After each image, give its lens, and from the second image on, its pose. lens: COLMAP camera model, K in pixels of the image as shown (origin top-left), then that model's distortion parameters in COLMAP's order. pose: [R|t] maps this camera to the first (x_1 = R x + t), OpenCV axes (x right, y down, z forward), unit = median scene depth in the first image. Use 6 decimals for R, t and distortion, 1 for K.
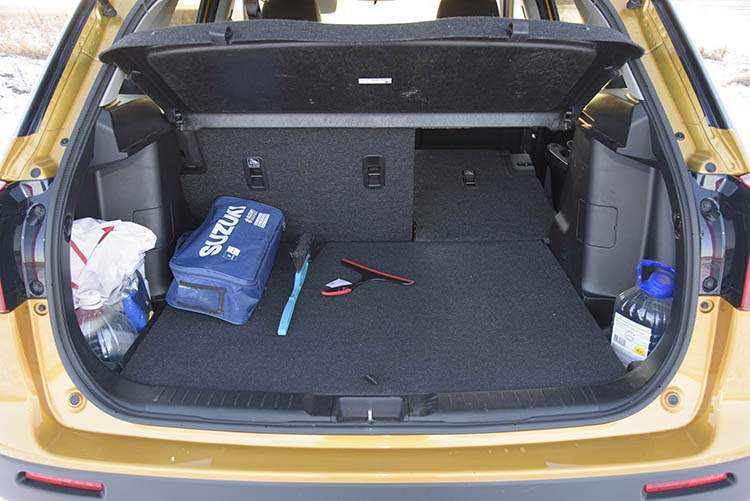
lens RADIAL K [[591.7, 0, 373.0], [0, 591.7, 253.9], [0, 0, 1]] dist [-0.083023, 0.086226]
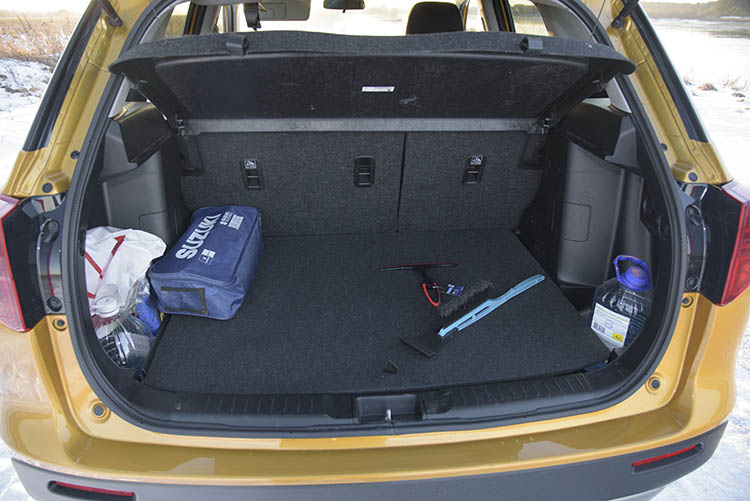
lens RADIAL K [[500.6, 0, 369.7], [0, 500.6, 252.8], [0, 0, 1]] dist [-0.123905, 0.059704]
pose [[0.995842, -0.022931, 0.088161, -0.106356], [0.018091, 0.998305, 0.055320, -0.061515], [-0.089280, -0.053495, 0.994569, 0.134156]]
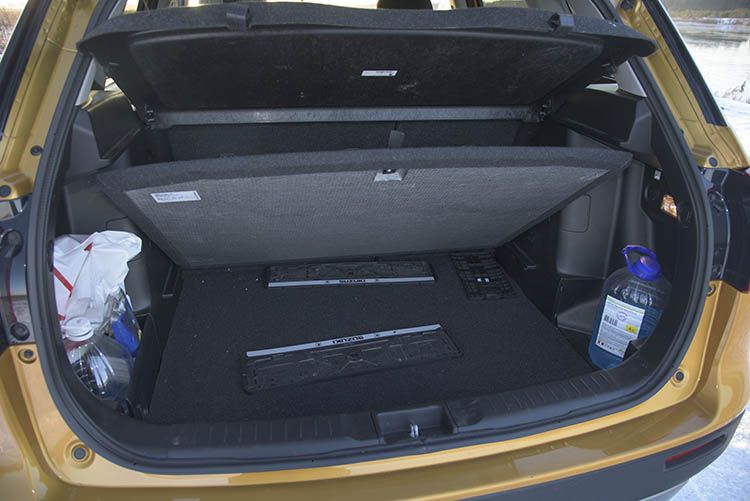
lens RADIAL K [[500.6, 0, 369.7], [0, 500.6, 252.8], [0, 0, 1]] dist [-0.123905, 0.059704]
pose [[0.978899, -0.064146, 0.194017, -0.206888], [0.052163, 0.996438, 0.066258, -0.067712], [-0.197576, -0.054739, 0.978758, 0.238027]]
